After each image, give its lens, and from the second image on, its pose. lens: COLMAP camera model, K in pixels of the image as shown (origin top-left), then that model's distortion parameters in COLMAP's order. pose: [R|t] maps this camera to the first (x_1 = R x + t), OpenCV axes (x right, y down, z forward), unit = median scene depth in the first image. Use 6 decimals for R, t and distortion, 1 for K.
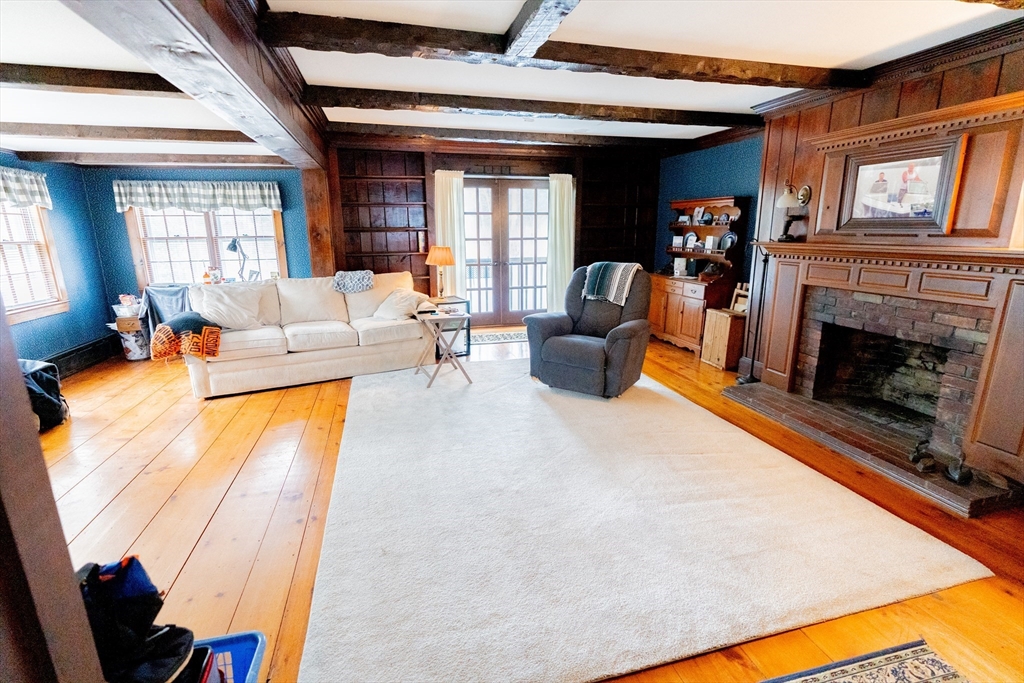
lens RADIAL K [[459.2, 0, 515.4], [0, 459.2, 334.6], [0, 0, 1]] dist [-0.012751, 0.004680]
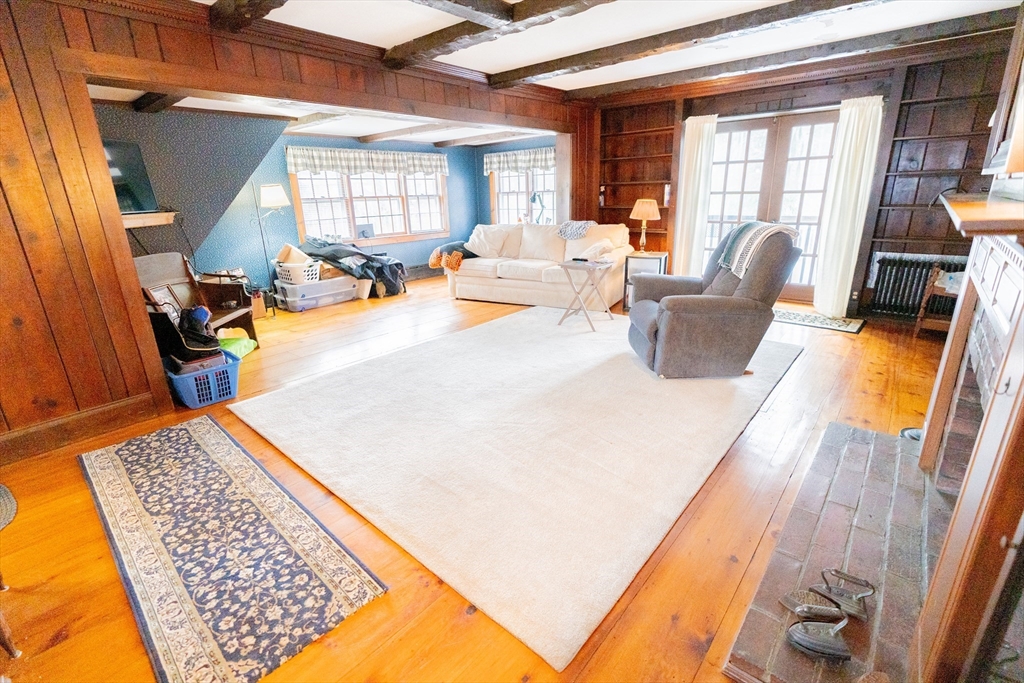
lens RADIAL K [[459.2, 0, 514.7], [0, 459.2, 341.9], [0, 0, 1]] dist [-0.012751, 0.004680]
pose [[0.559788, 0.251558, -0.789529, 0.479613], [-0.162655, 0.967627, 0.192978, -0.034585], [0.812515, 0.020394, 0.582583, 0.168357]]
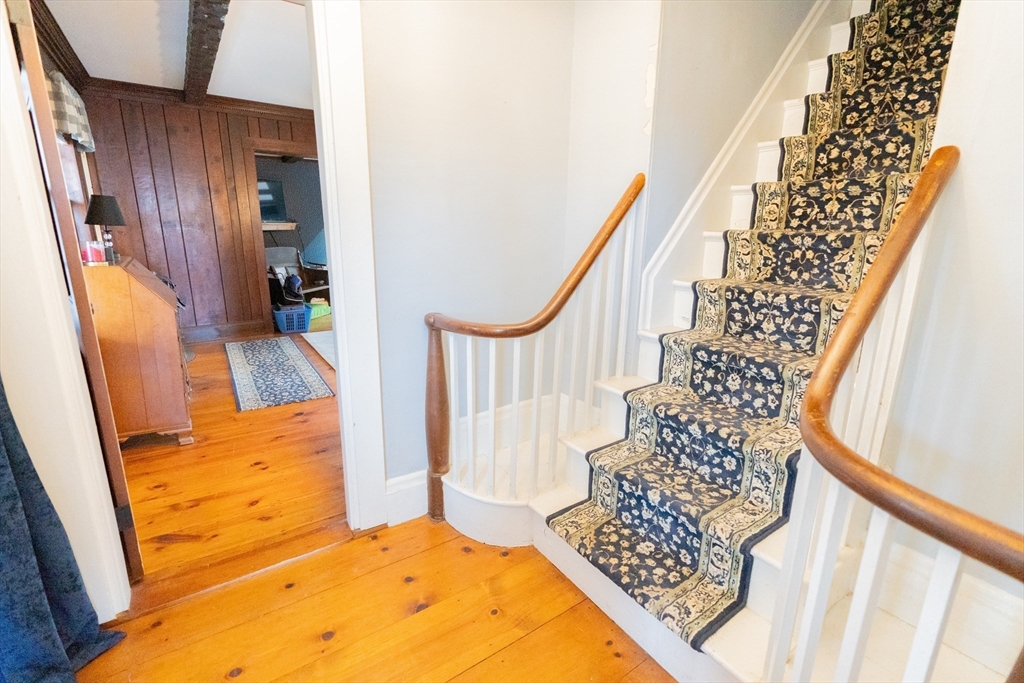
lens RADIAL K [[459.2, 0, 512.8], [0, 459.2, 341.5], [0, 0, 1]] dist [-0.012751, 0.004680]
pose [[0.340103, 0.242664, -0.908540, 0.864977], [-0.220104, 0.959838, 0.173971, -0.040185], [0.914267, 0.140805, 0.379854, 0.249878]]
